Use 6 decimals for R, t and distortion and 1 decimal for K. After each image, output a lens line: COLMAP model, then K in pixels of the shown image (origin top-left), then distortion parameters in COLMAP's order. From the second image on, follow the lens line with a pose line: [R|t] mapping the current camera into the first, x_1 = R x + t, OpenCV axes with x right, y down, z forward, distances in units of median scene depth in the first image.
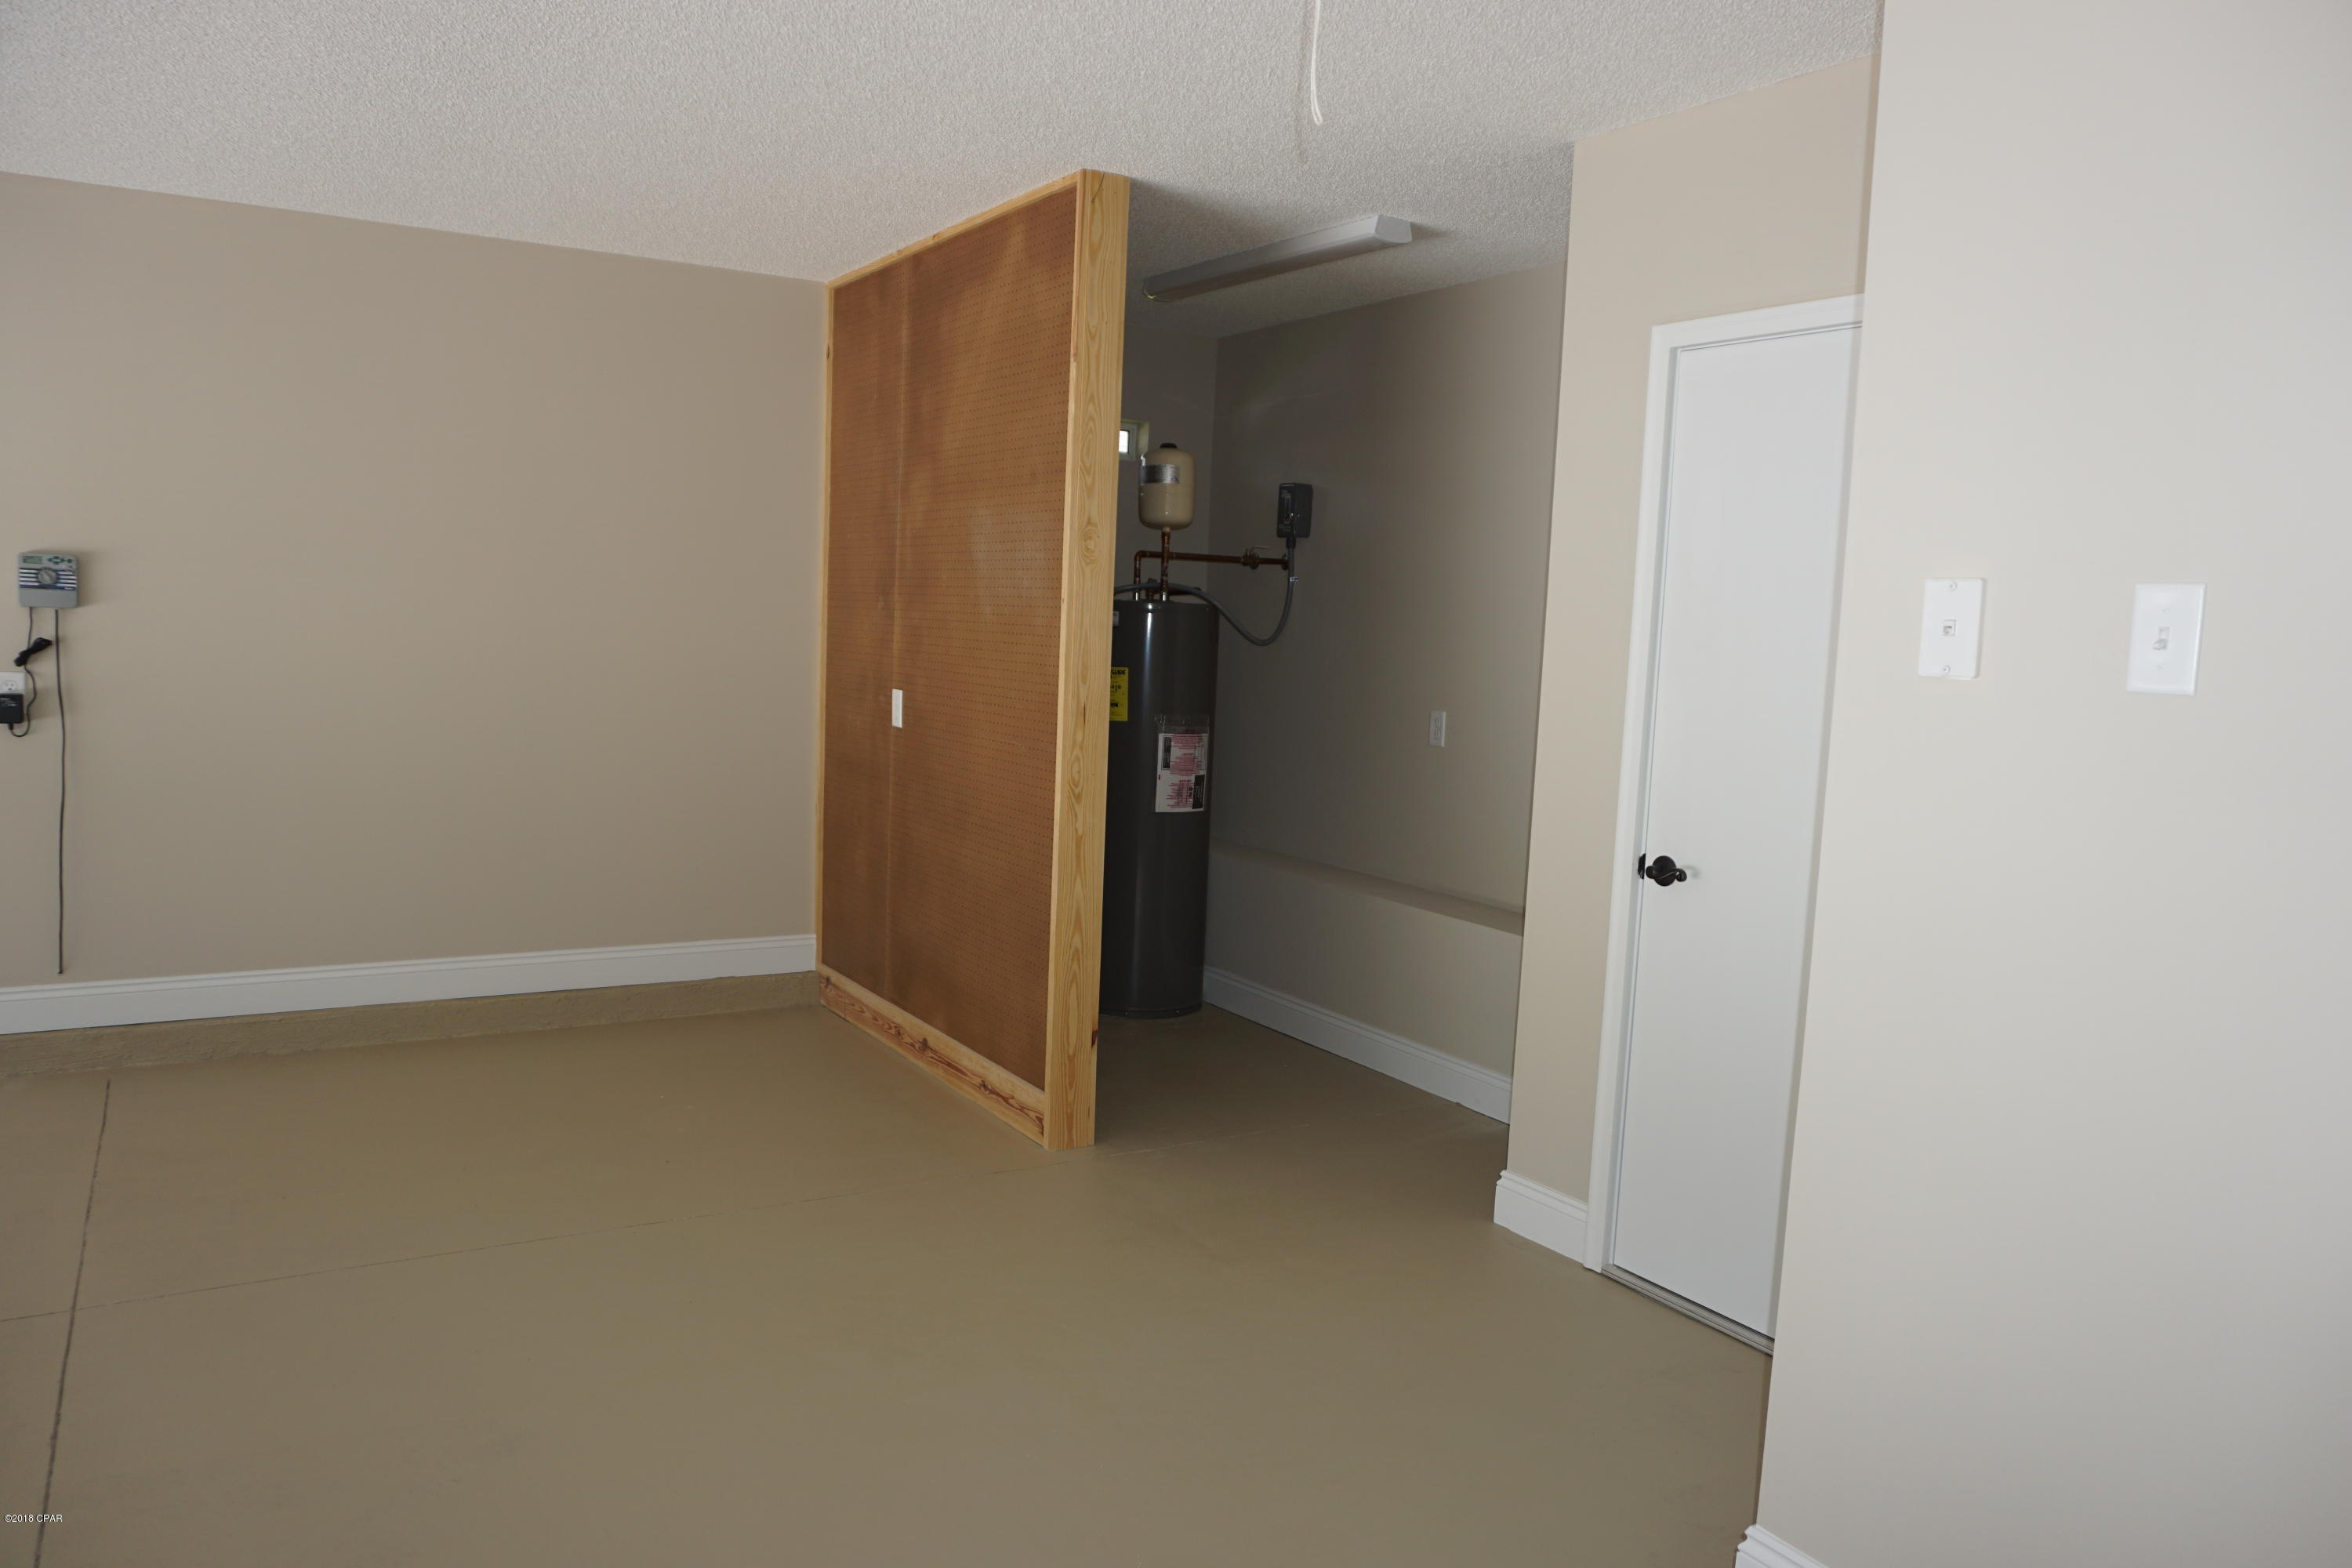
lens RADIAL K [[1608.4, 0, 1176.0], [0, 1608.4, 784.0], [0, 0, 1]] dist [-0.049026, 0.000954]
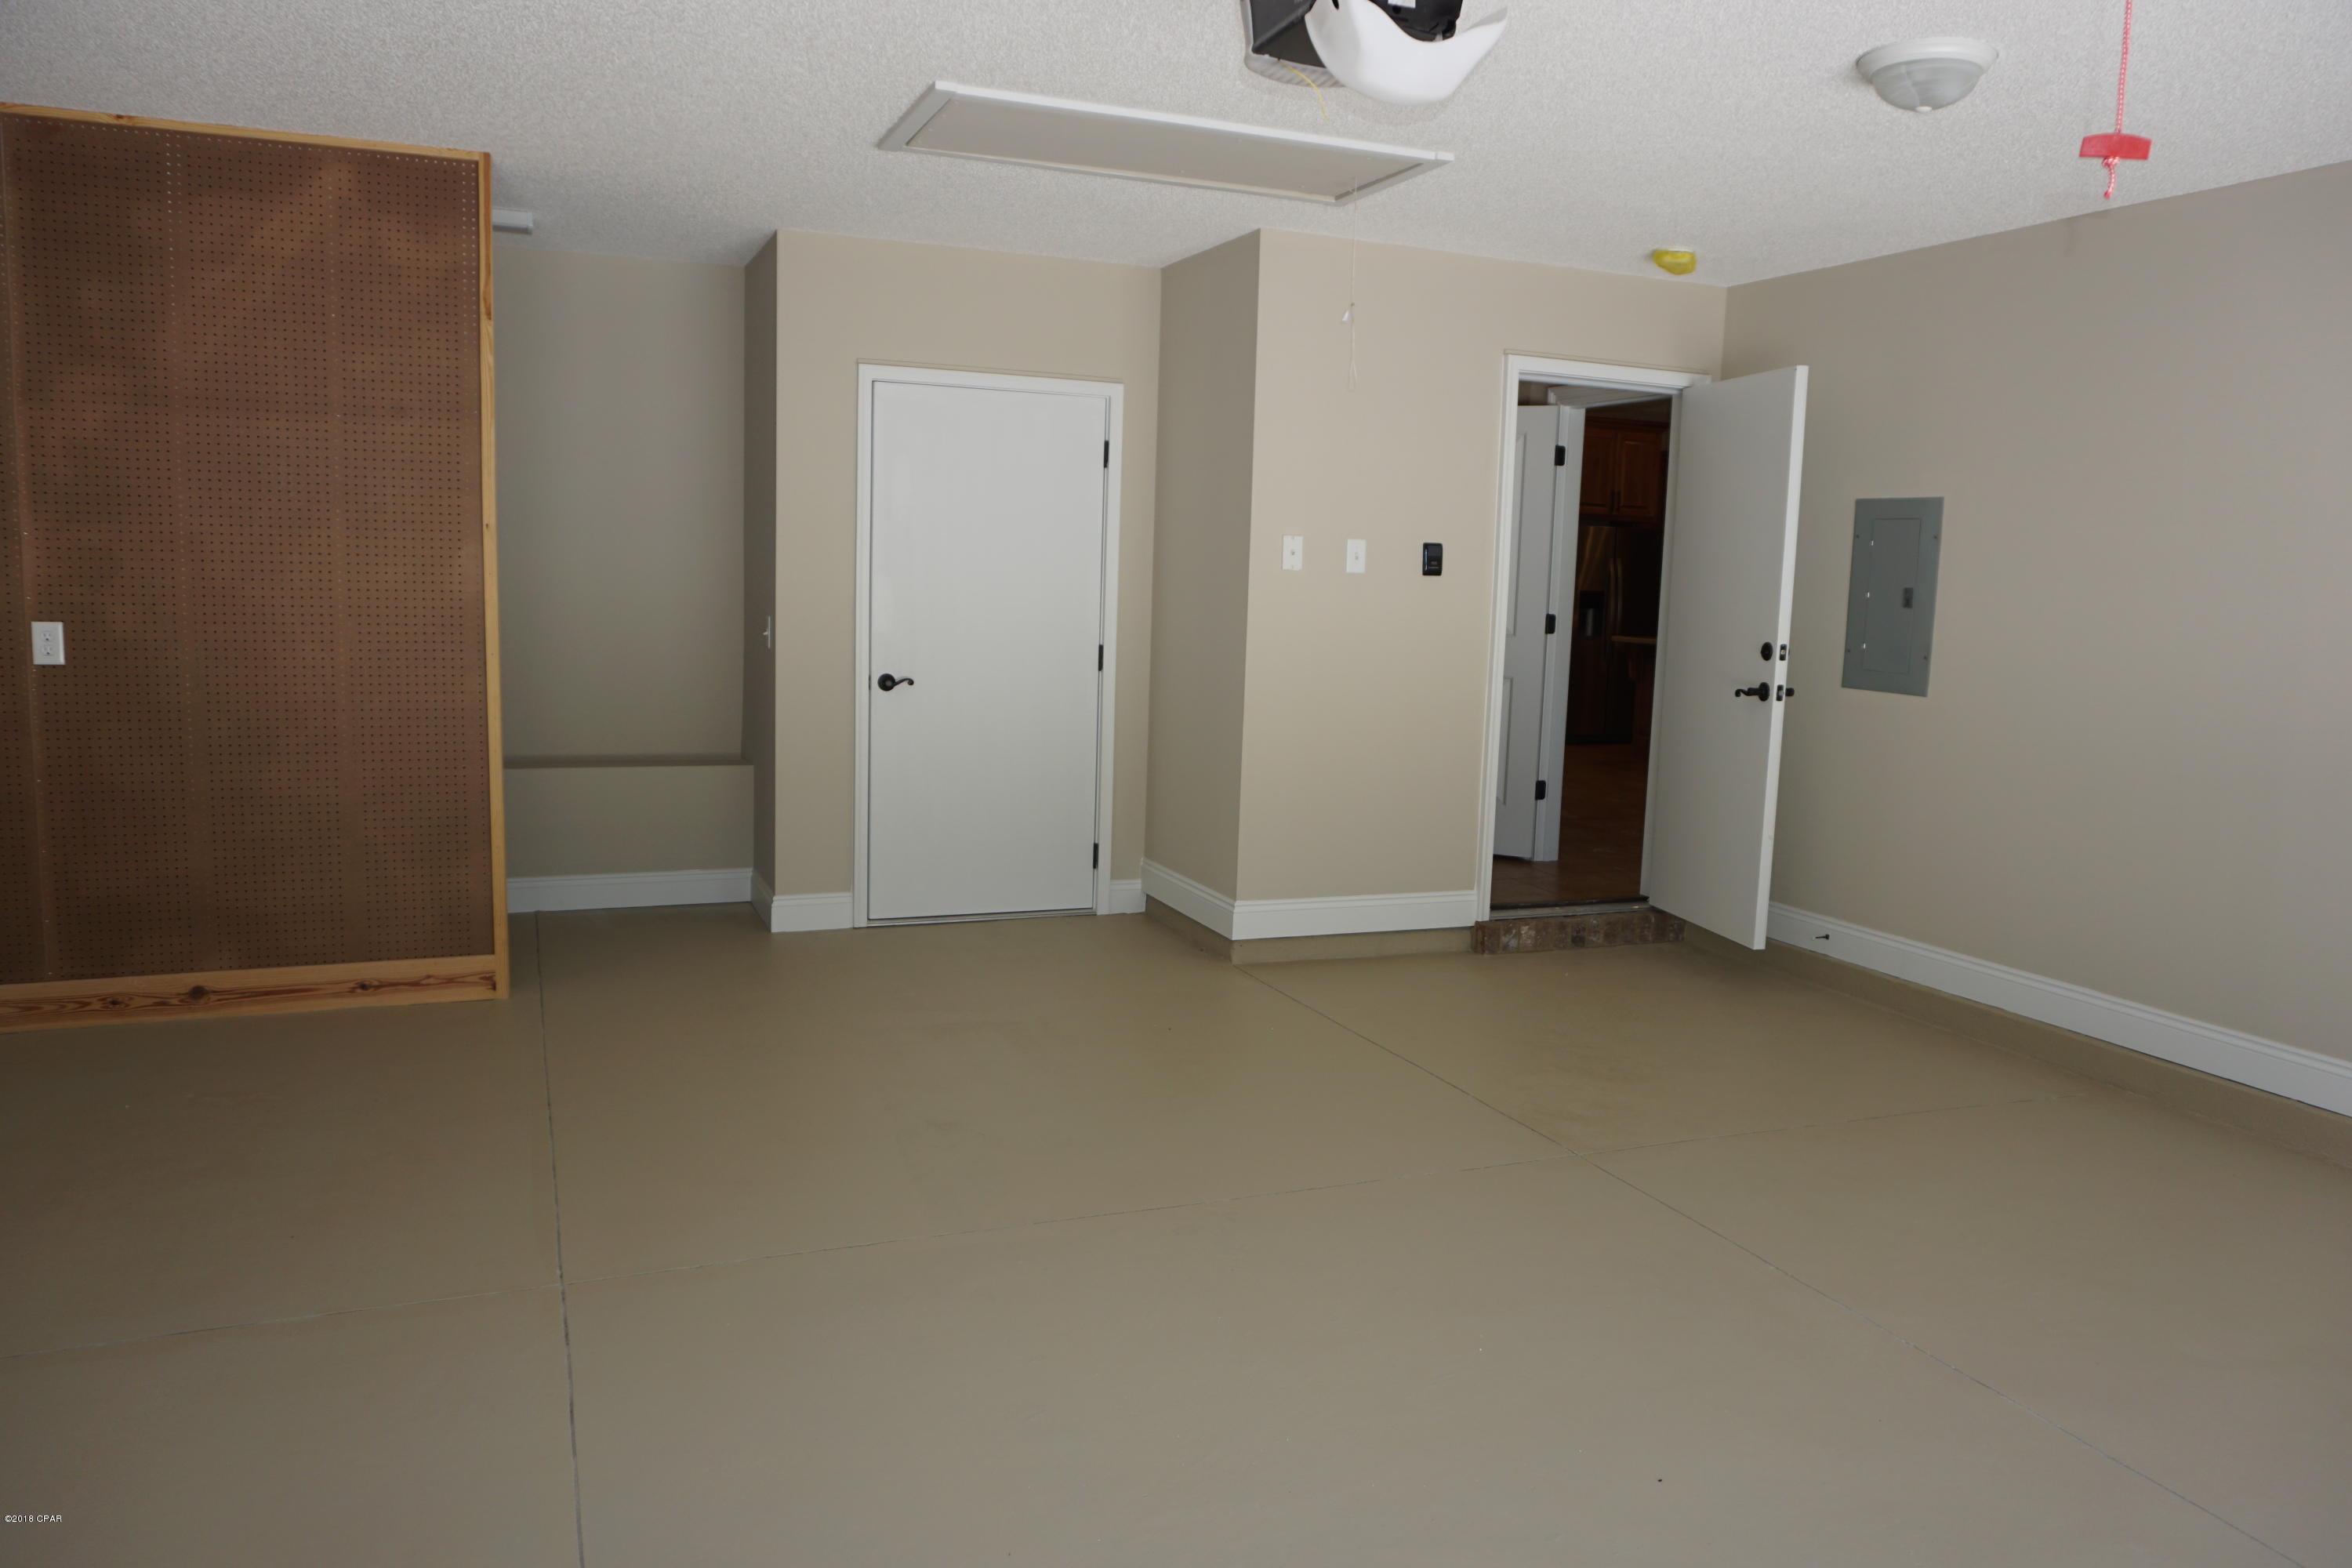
lens RADIAL K [[1608.4, 0, 1176.0], [0, 1608.4, 784.0], [0, 0, 1]] dist [-0.049026, 0.000954]
pose [[0.179132, -0.168210, 0.969338, -1.317130], [0.078033, 0.984600, 0.156438, -0.083801], [-0.980725, 0.047617, 0.189500, 0.354572]]
